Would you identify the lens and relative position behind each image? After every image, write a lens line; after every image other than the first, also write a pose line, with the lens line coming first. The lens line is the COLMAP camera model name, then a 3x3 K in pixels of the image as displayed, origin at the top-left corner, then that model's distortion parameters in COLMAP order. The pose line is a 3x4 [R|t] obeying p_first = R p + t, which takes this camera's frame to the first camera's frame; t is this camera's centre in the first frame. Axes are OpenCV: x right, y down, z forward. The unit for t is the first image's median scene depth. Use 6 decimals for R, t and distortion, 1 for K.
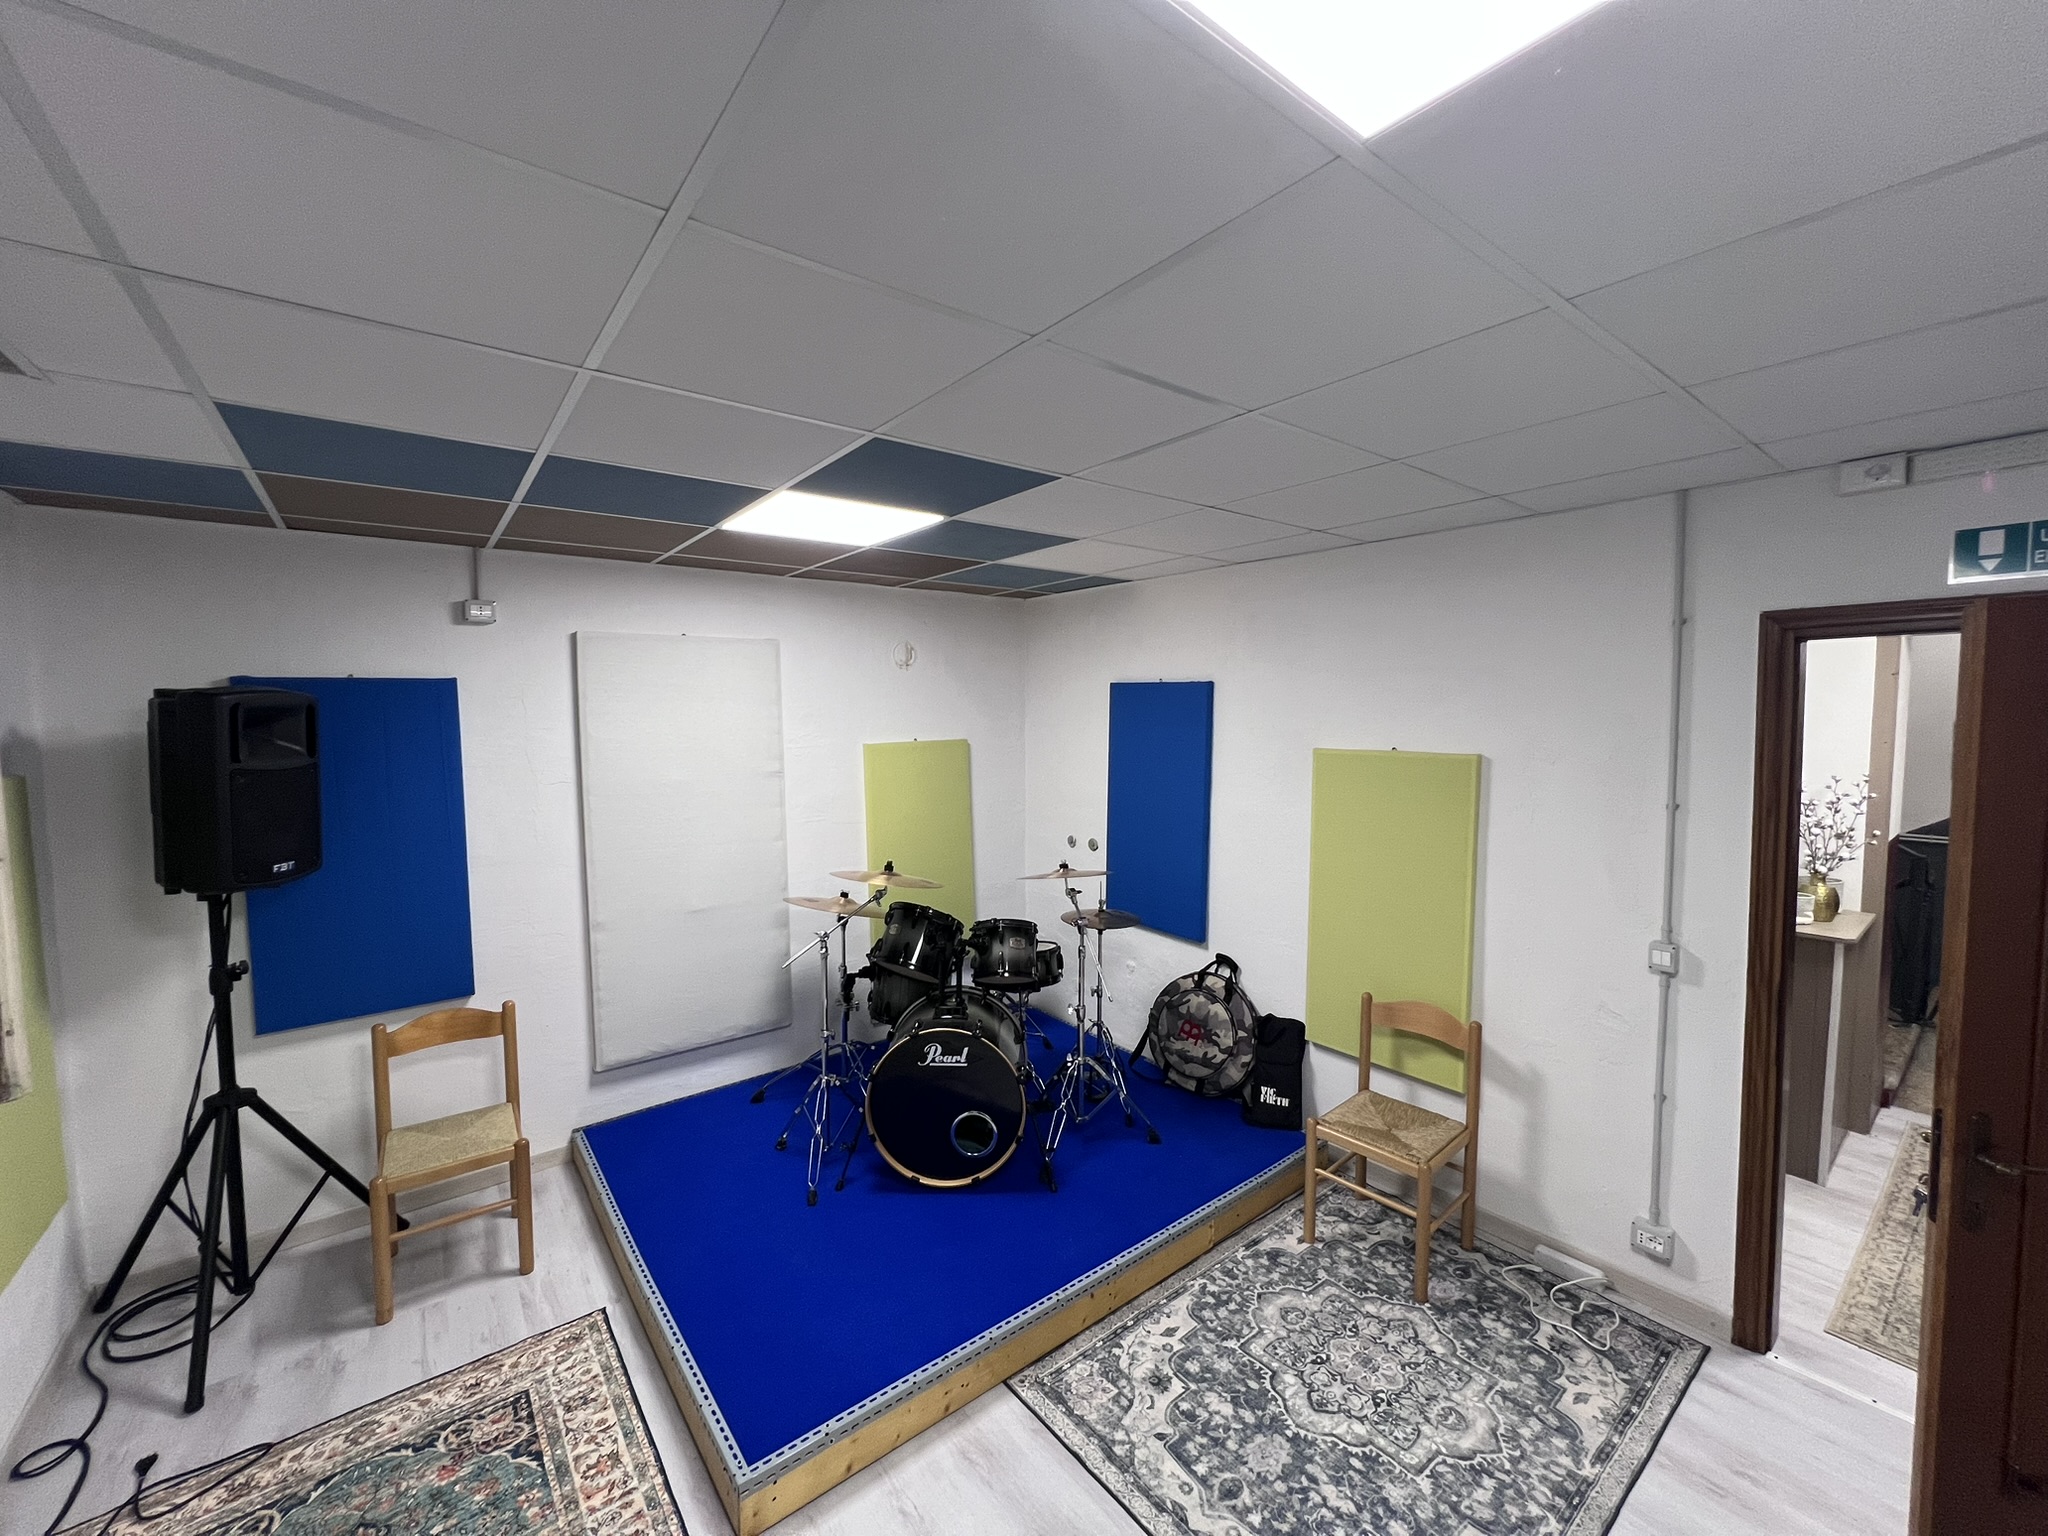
lens RADIAL K [[808.5, 0, 1024.0], [0, 808.5, 768.0], [0, 0, 1]] dist [0.000601, 0.000338]
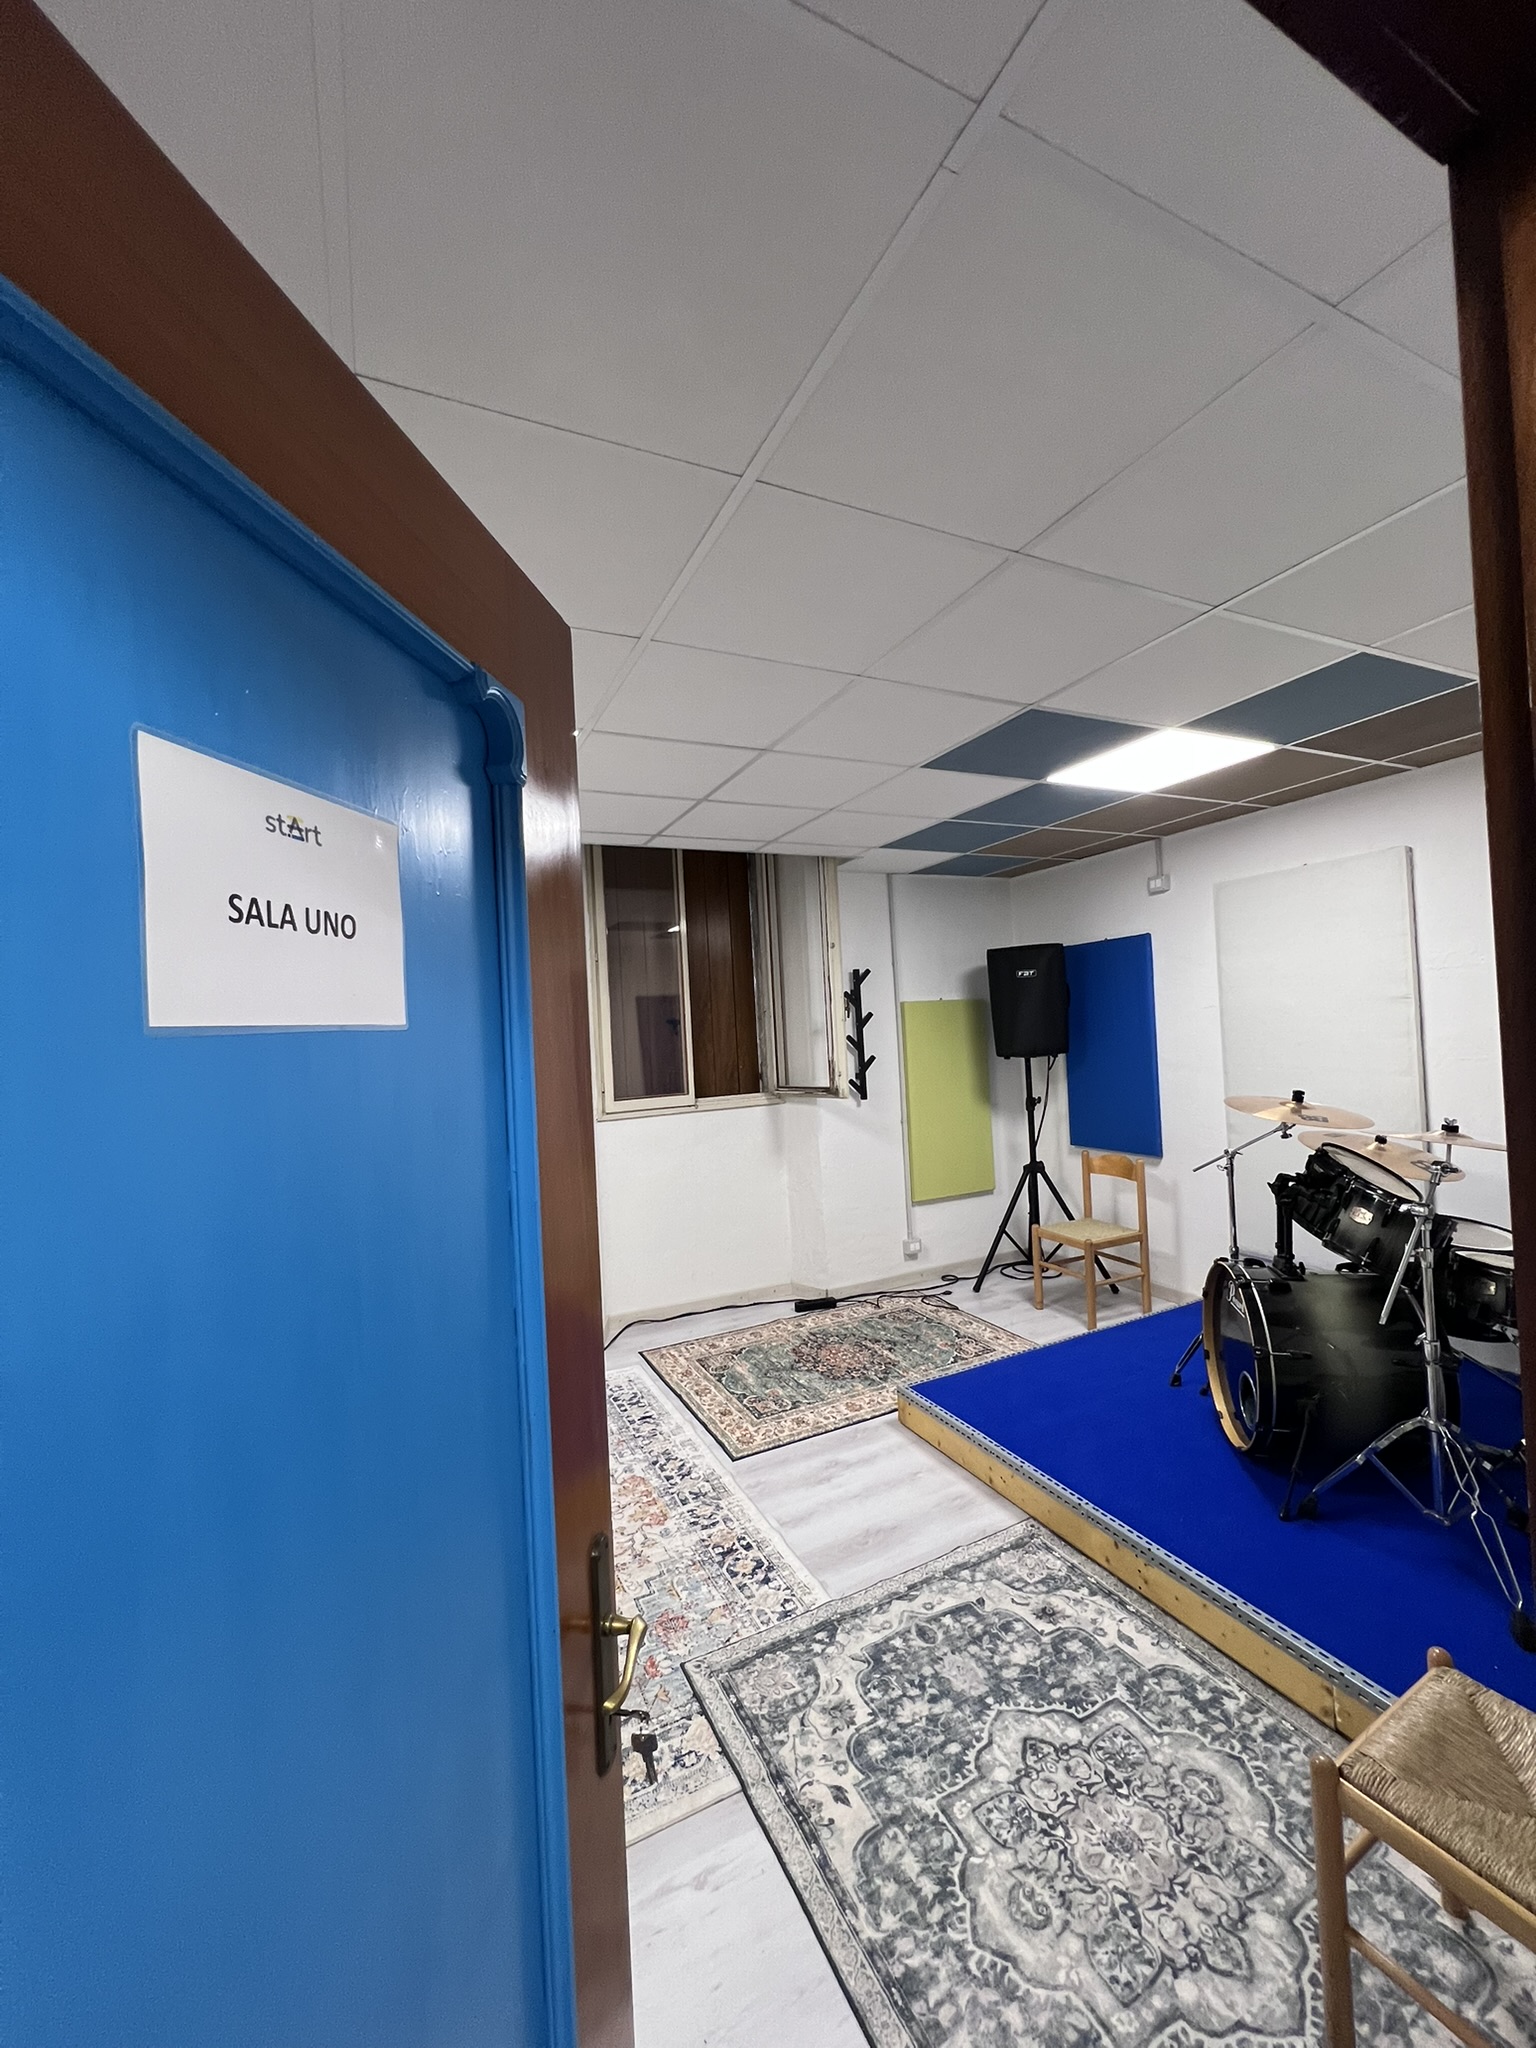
lens RADIAL K [[808.5, 0, 768.0], [0, 808.5, 1024.0], [0, 0, 1]] dist [0.000601, 0.000338]
pose [[-0.208453, 0.009923, -0.977982, 1.220542], [-0.006930, 0.999908, 0.011623, 0.054943], [0.978008, 0.009201, -0.208365, 0.911806]]
